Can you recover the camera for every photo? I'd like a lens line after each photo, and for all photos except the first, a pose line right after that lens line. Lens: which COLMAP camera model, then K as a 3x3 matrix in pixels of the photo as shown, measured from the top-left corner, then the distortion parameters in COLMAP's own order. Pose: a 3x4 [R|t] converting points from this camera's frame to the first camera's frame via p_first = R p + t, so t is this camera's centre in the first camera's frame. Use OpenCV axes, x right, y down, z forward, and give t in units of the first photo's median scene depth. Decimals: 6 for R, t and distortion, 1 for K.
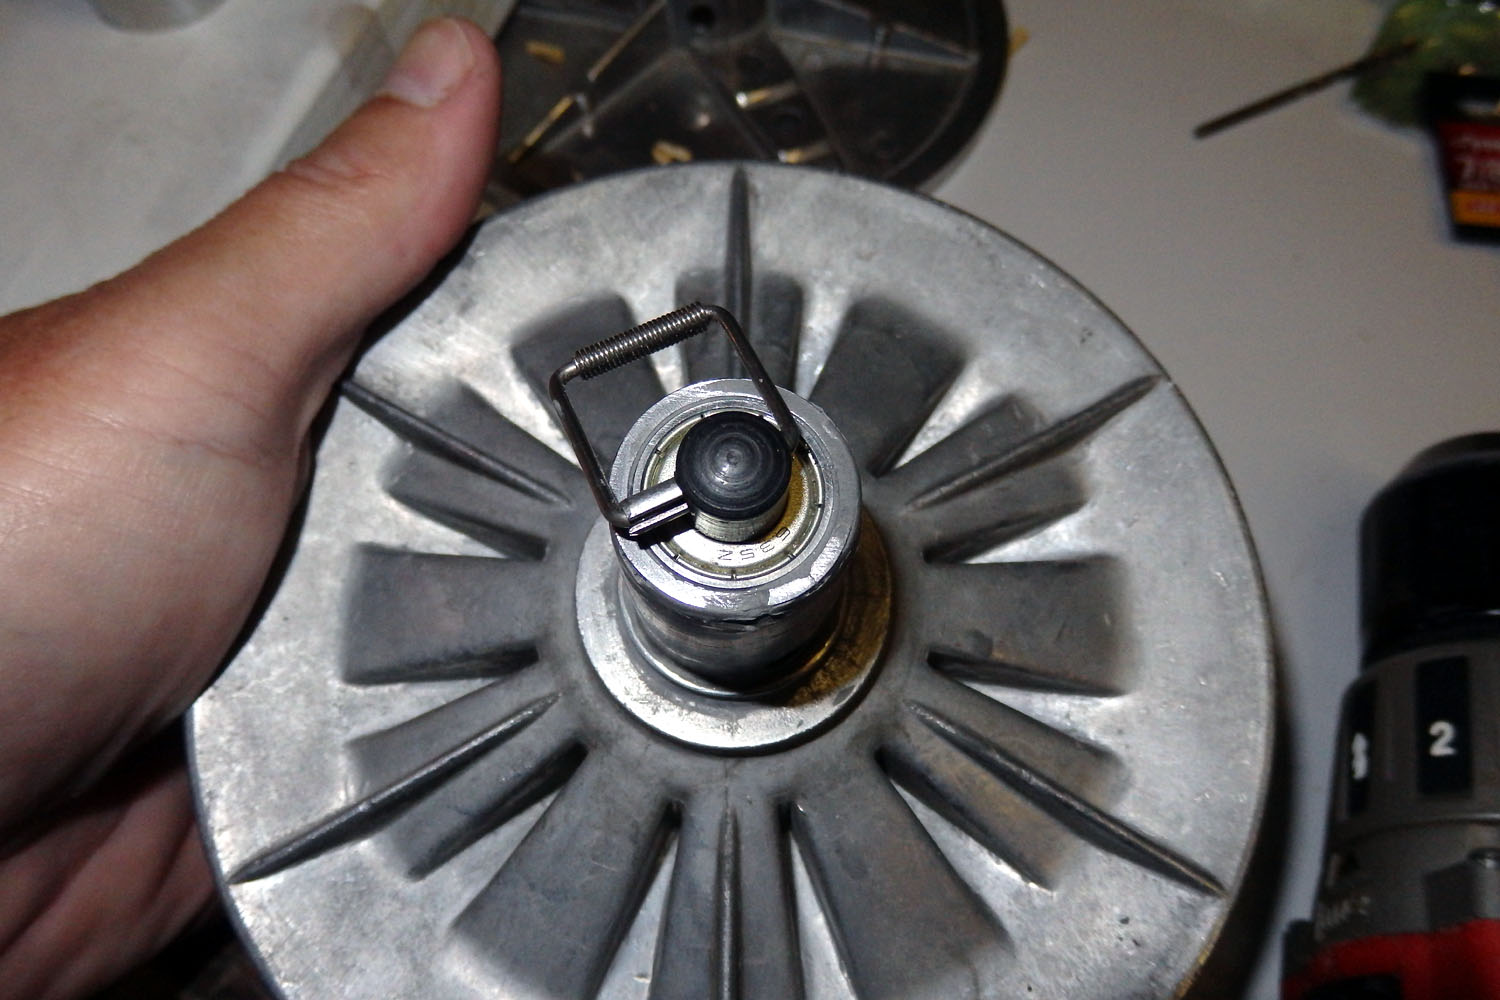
lens RADIAL K [[1128.7, 0, 750.0], [0, 1128.7, 500.0], [0, 0, 1]] dist [0.004183, 0.002393]
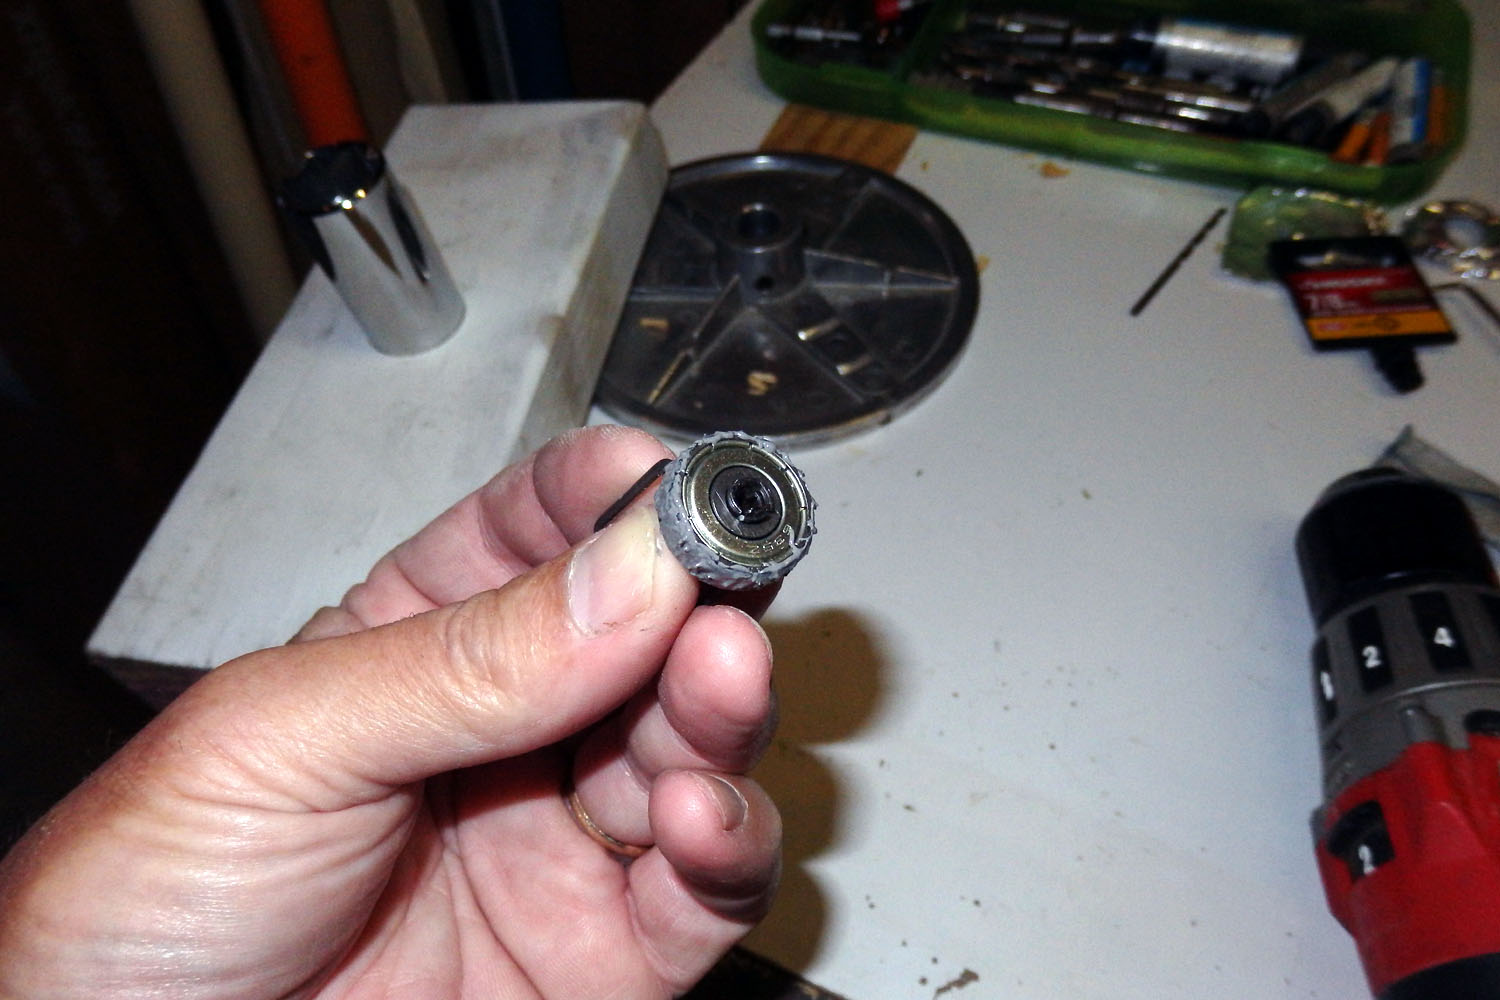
lens RADIAL K [[1128.7, 0, 750.0], [0, 1128.7, 500.0], [0, 0, 1]] dist [0.004183, 0.002393]
pose [[0.986730, -0.157970, 0.037552, -0.156162], [0.162178, 0.970141, -0.180344, 0.088199], [-0.007941, 0.184041, 0.982887, -0.342477]]
